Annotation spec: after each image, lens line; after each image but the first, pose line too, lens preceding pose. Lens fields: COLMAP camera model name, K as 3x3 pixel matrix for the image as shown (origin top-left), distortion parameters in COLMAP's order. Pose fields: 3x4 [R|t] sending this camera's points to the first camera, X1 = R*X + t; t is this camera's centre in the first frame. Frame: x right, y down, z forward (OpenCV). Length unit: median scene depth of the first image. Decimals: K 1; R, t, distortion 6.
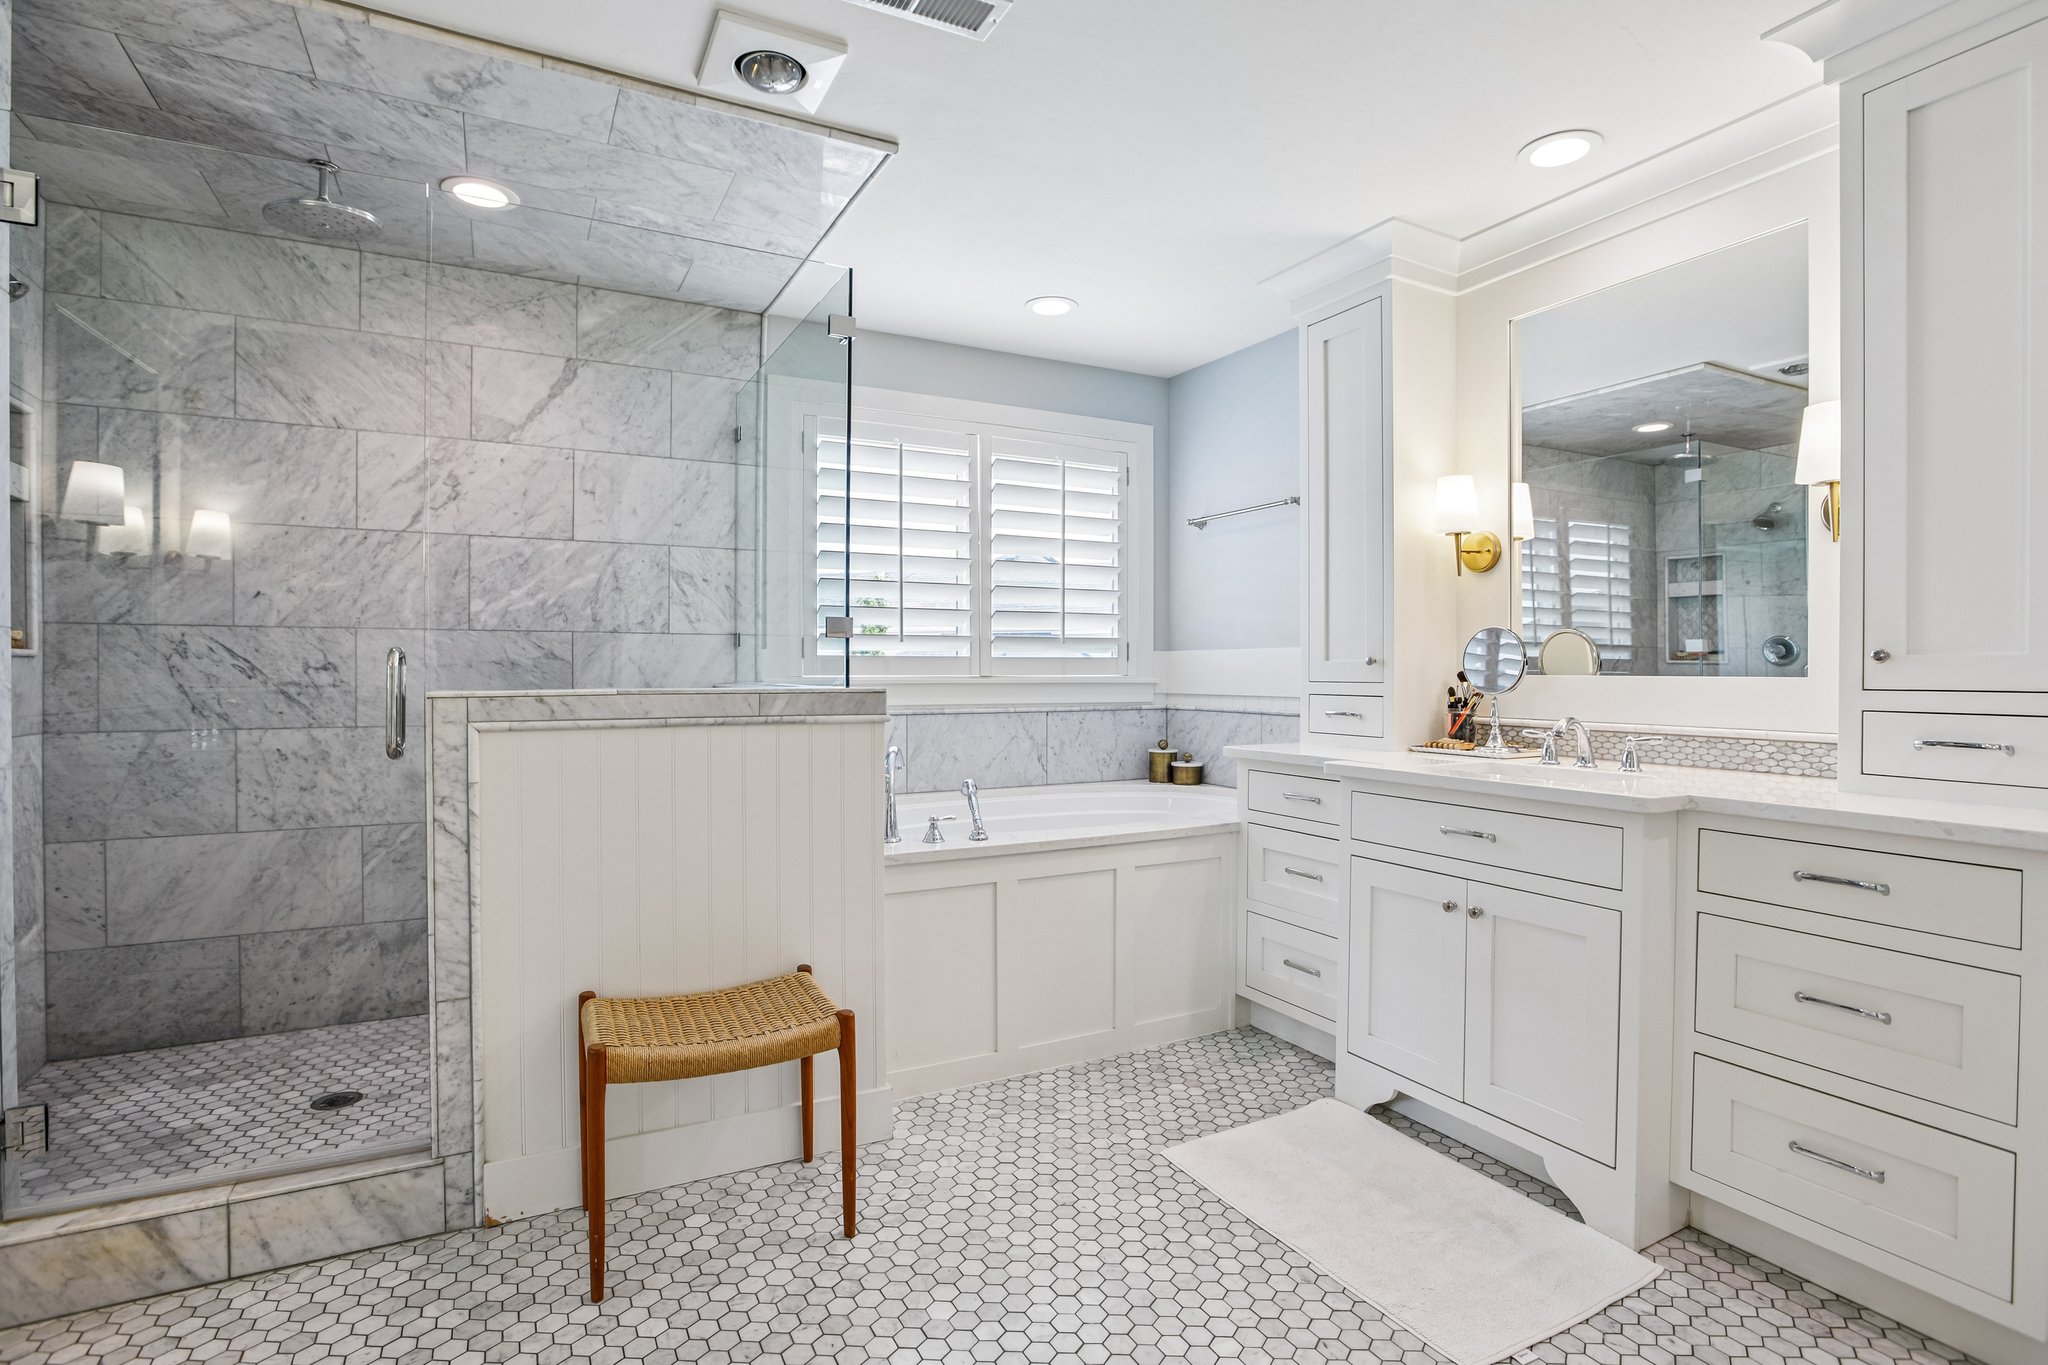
lens RADIAL K [[1001.8, 0, 1024.0], [0, 1001.8, 682.5], [0, 0, 1]] dist [-0.063396, 0.033224]
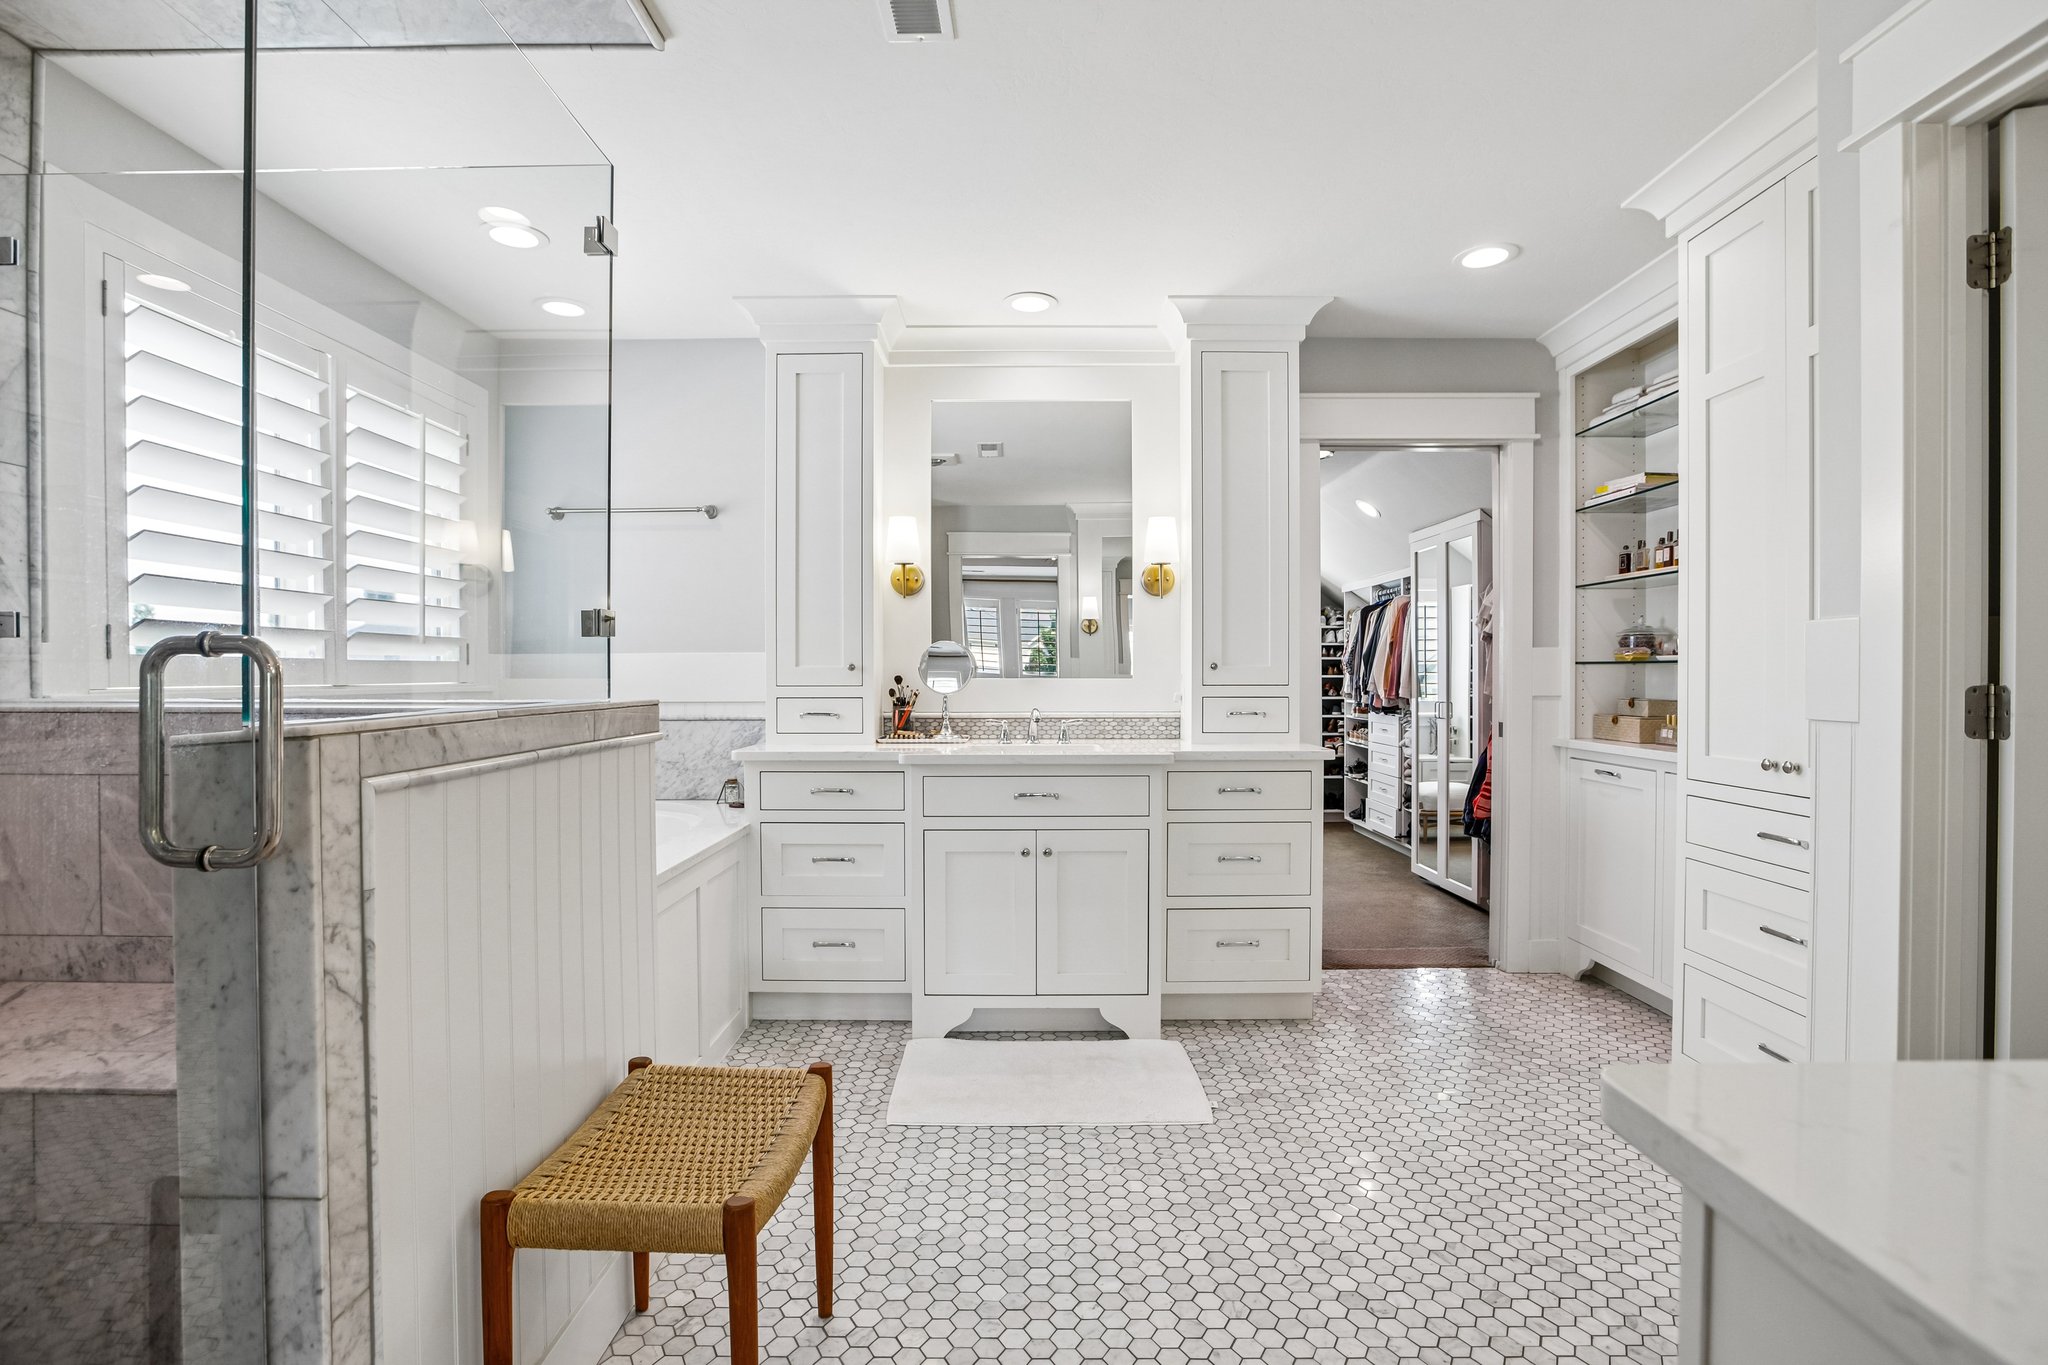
lens RADIAL K [[1001.8, 0, 1024.0], [0, 1001.8, 682.5], [0, 0, 1]] dist [-0.063396, 0.033224]
pose [[0.462865, -0.010091, 0.886371, -0.591264], [0.013217, 0.999903, 0.004481, -0.006577], [-0.886330, 0.009641, 0.462953, 0.291744]]
